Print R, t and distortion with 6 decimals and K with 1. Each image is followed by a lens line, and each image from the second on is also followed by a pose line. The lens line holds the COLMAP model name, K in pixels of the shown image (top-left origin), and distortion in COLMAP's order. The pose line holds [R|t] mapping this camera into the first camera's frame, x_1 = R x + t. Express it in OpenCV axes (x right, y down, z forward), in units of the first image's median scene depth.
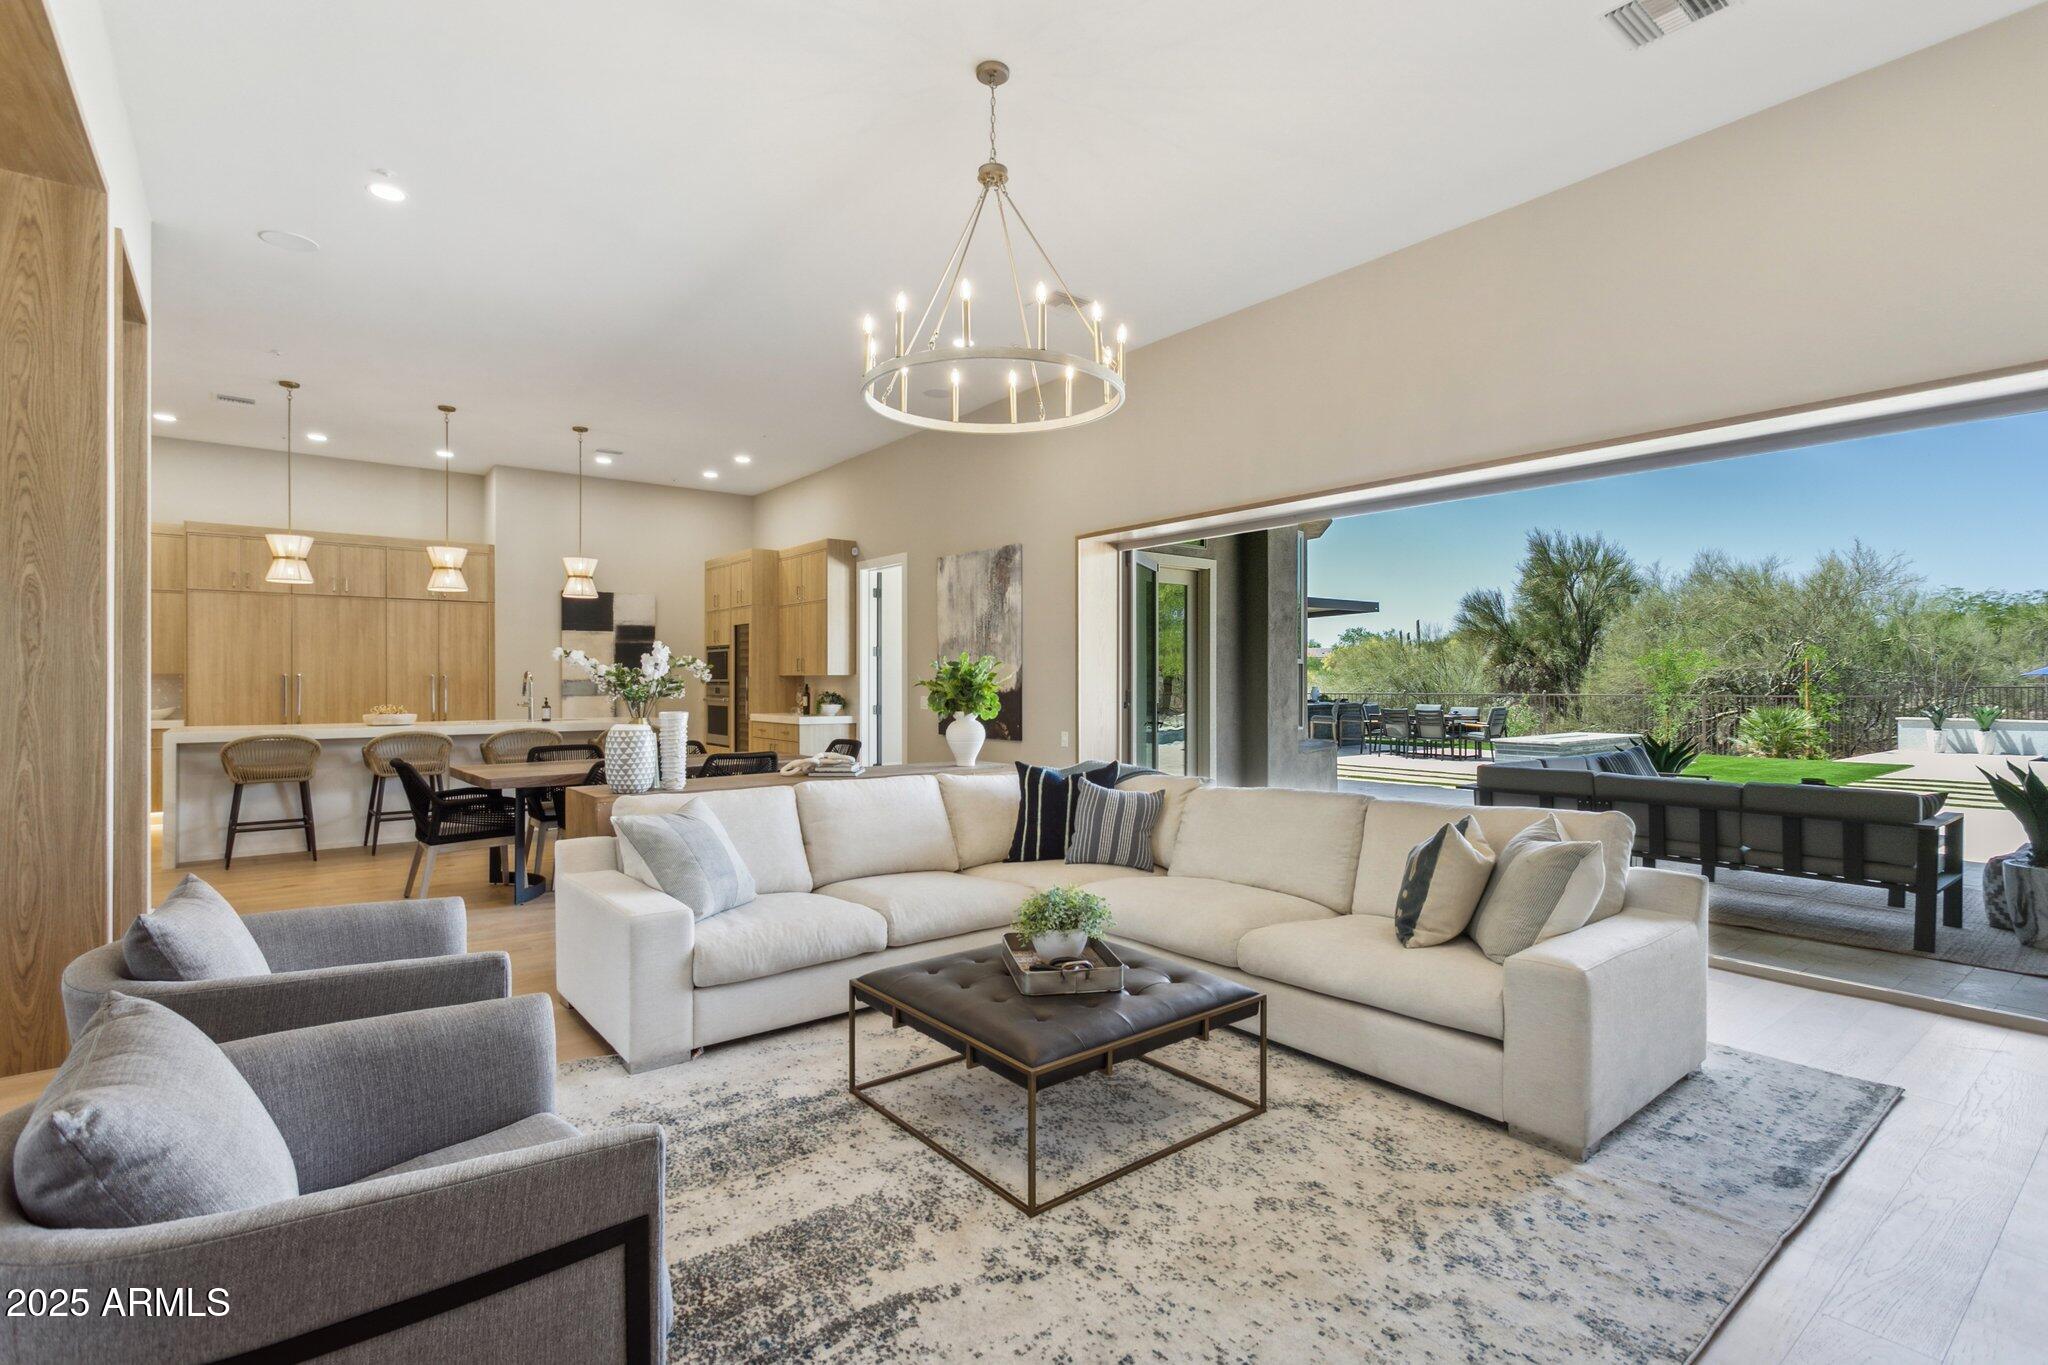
lens RADIAL K [[971.7, 0, 1024.0], [0, 971.7, 682.5], [0, 0, 1]] dist [-0.000864, -0.000104]
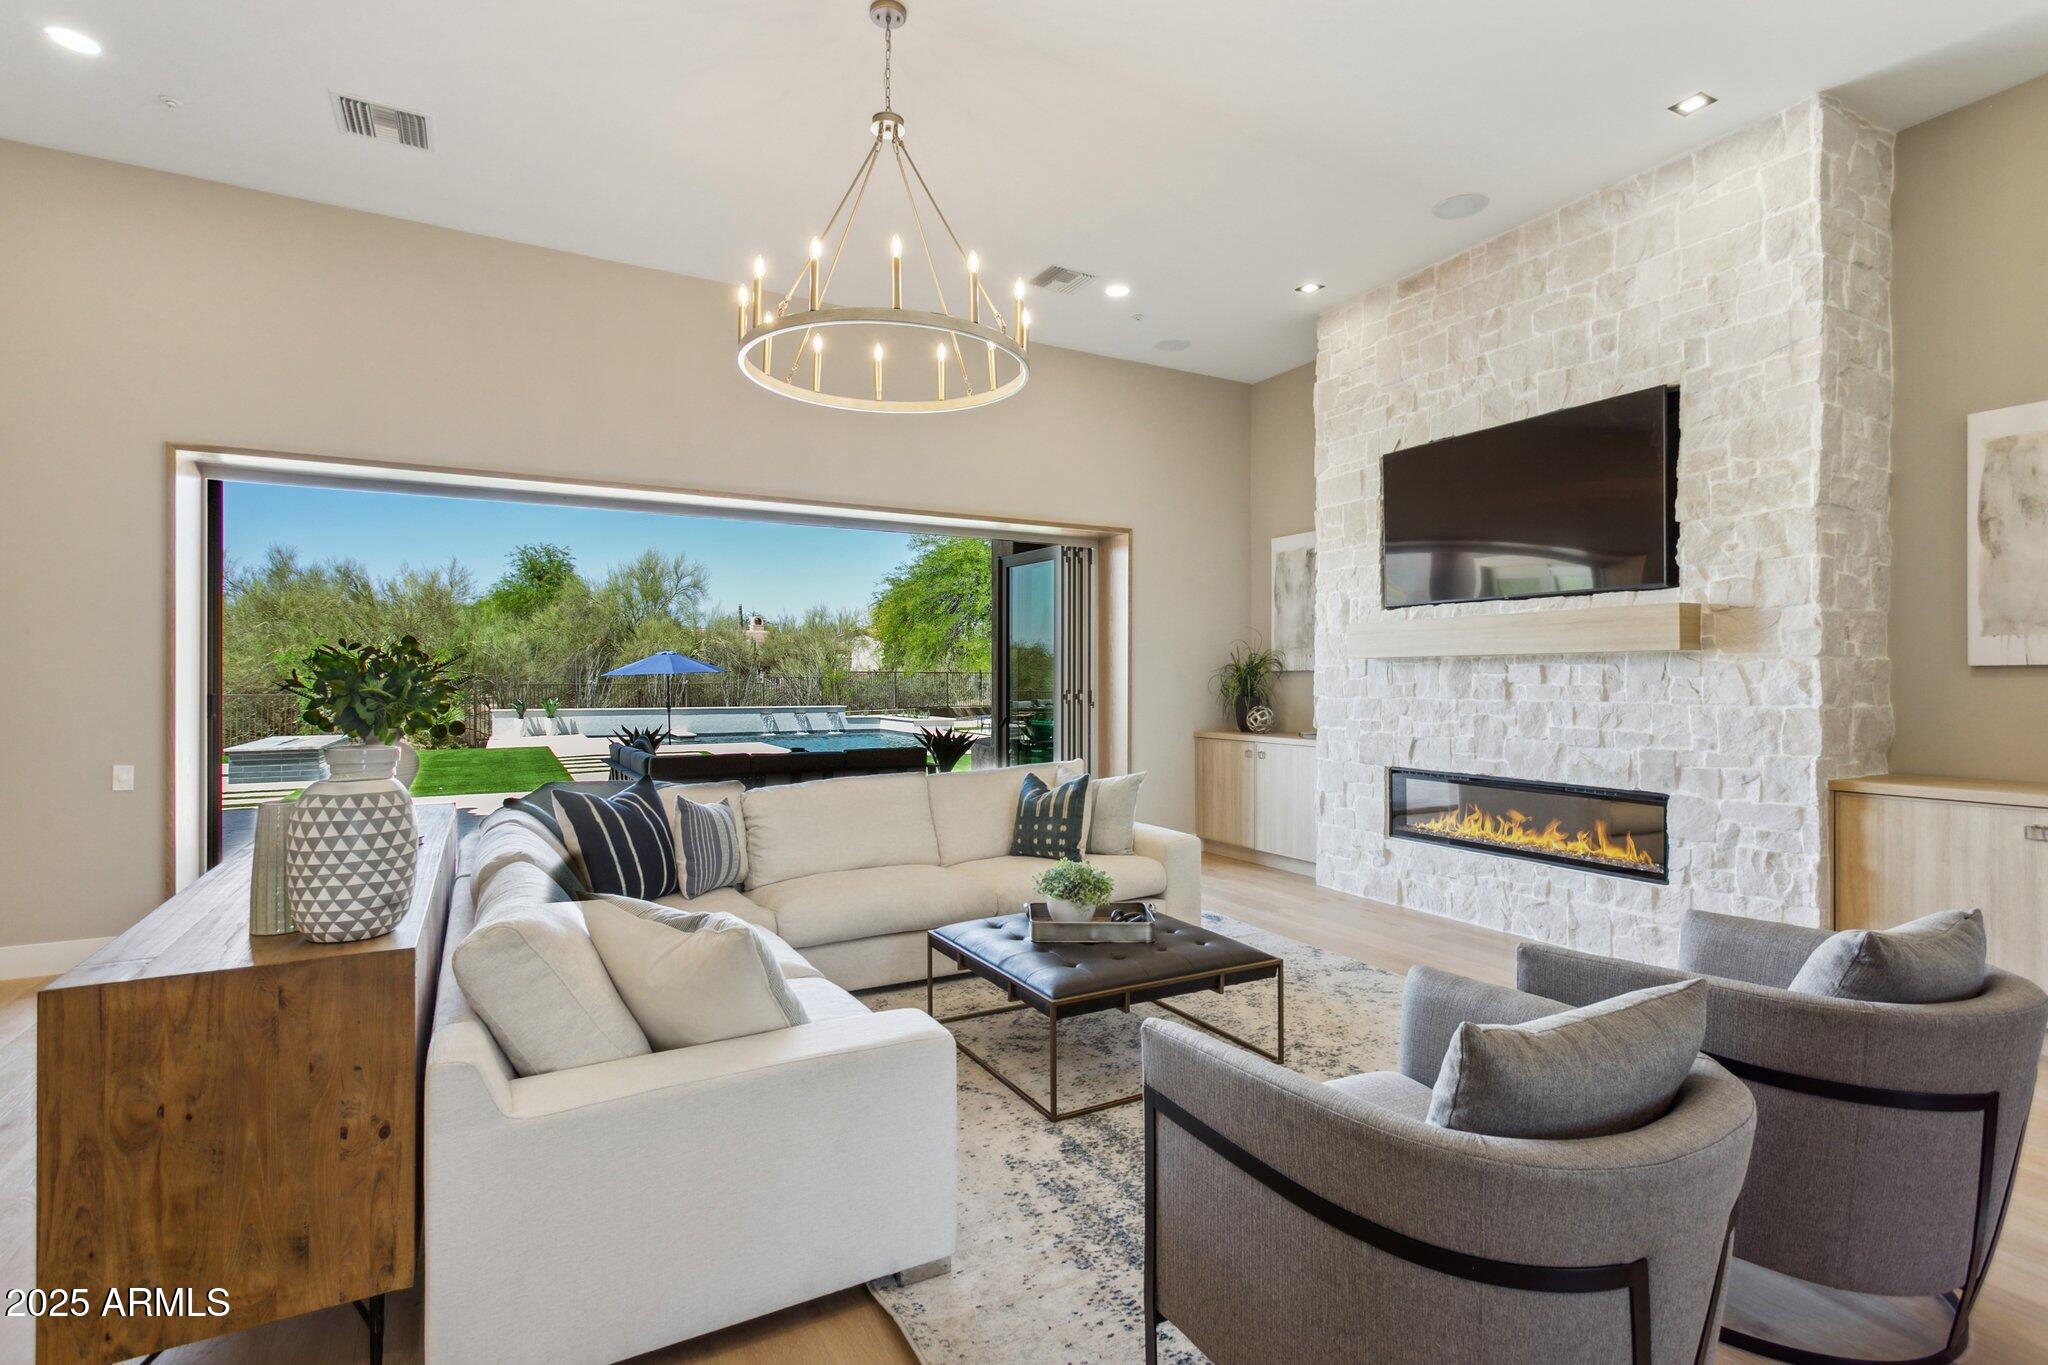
lens RADIAL K [[971.7, 0, 1024.0], [0, 971.7, 682.5], [0, 0, 1]] dist [-0.000864, -0.000104]
pose [[0.154693, -0.002190, 0.987960, -1.103425], [0.000526, 0.999998, 0.002135, -0.002935], [-0.987962, 0.000189, 0.154694, 0.884015]]
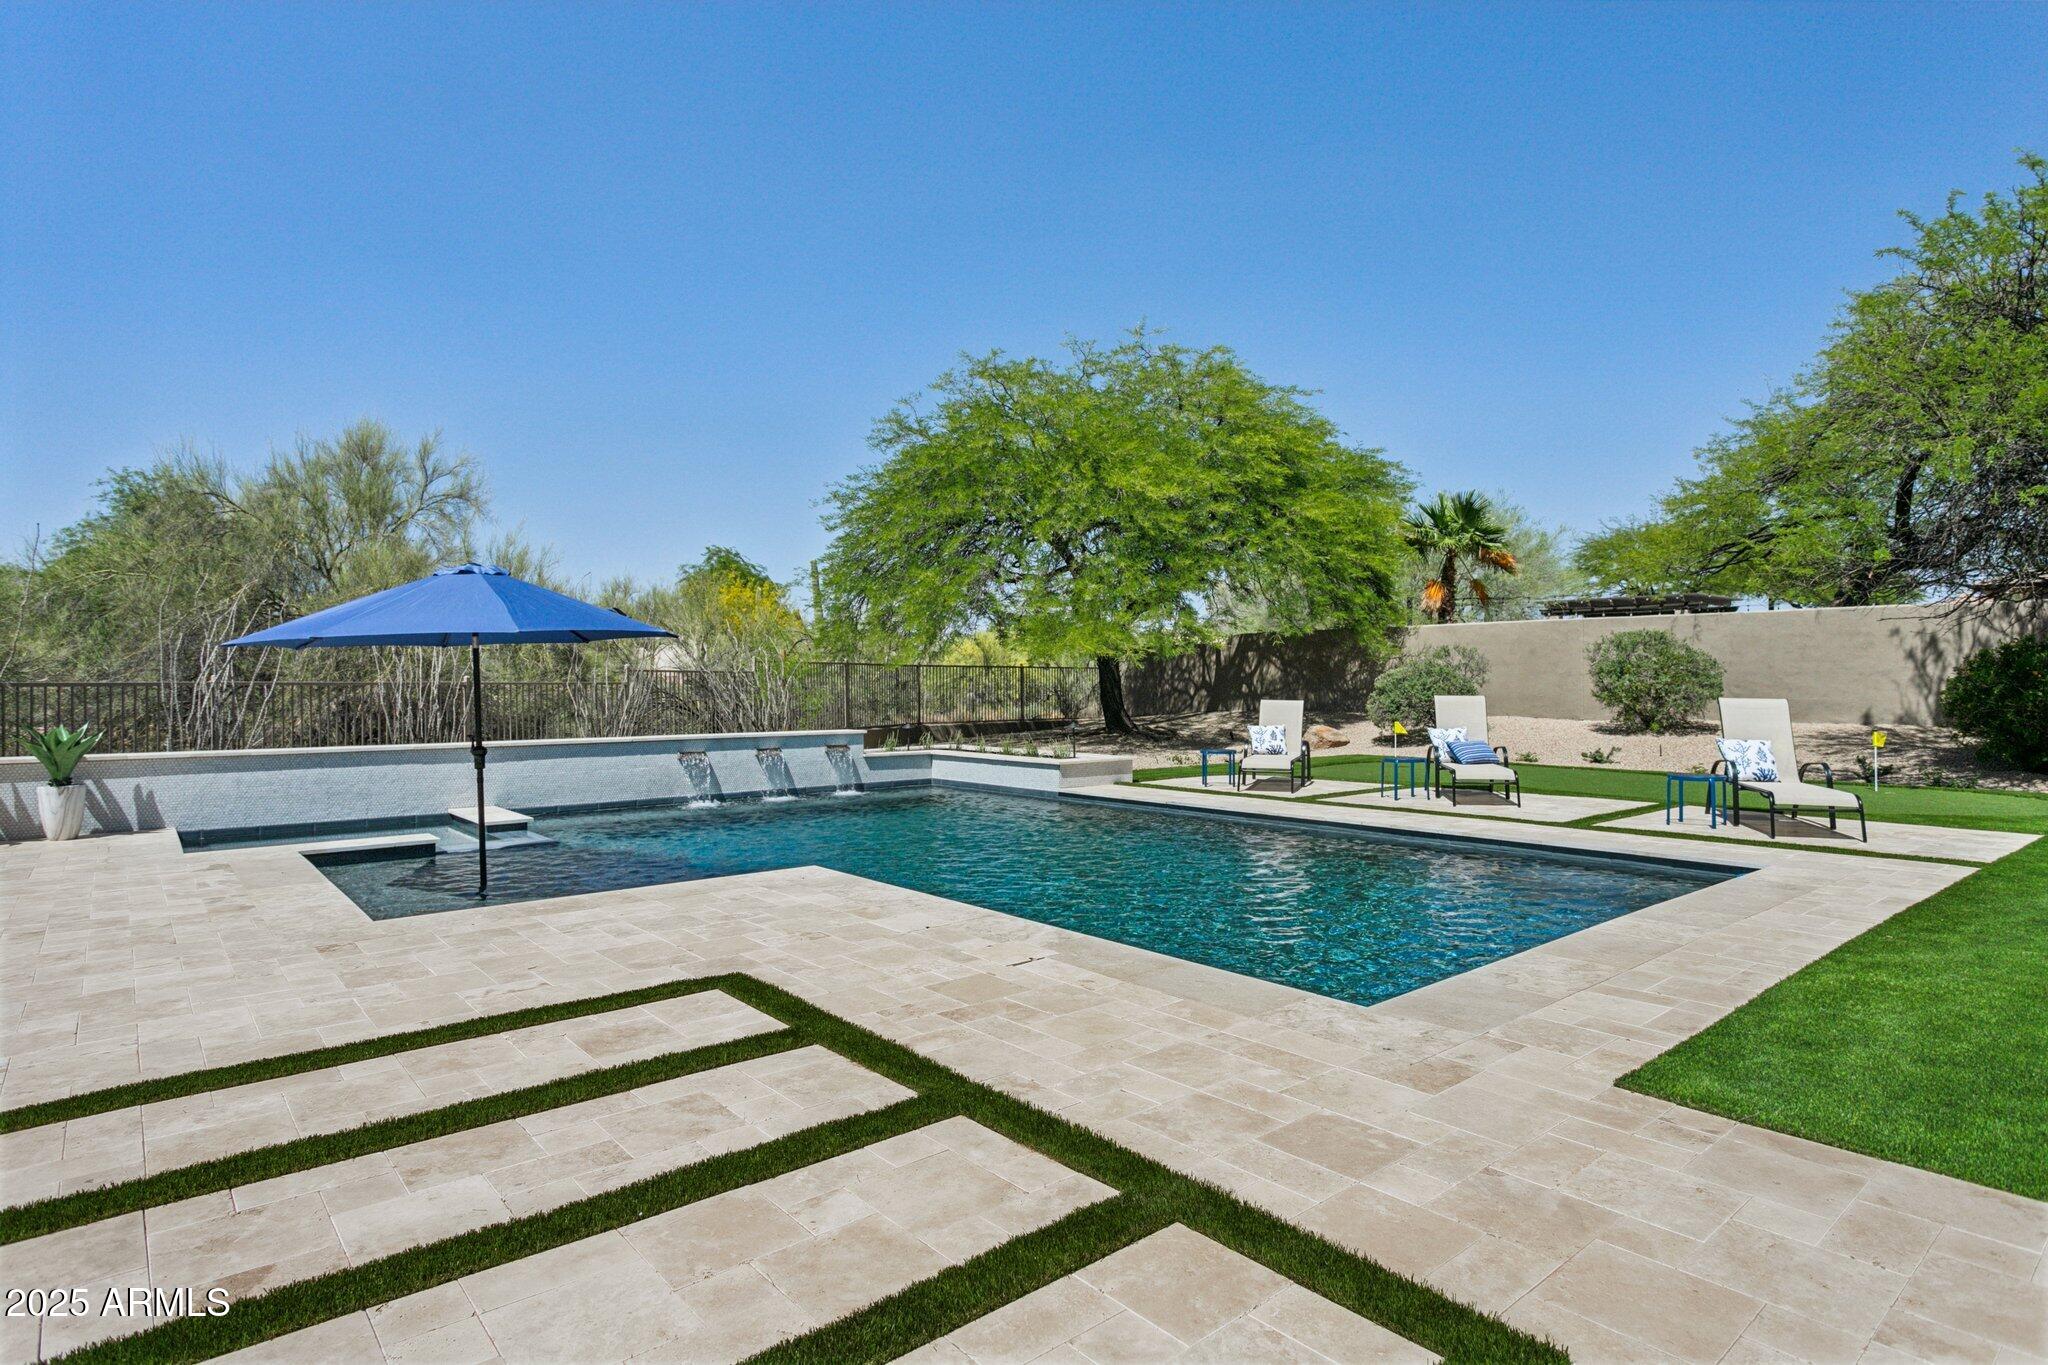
lens RADIAL K [[1054.4, 0, 1024.0], [0, 1054.4, 682.5], [0, 0, 1]] dist [-0.000034, -0.000374]
pose [[-0.056289, 0.004167, 0.998406, 2.712624], [0.001980, 0.999990, -0.004062, 0.045507], [-0.998413, 0.001748, -0.056296, 3.237987]]
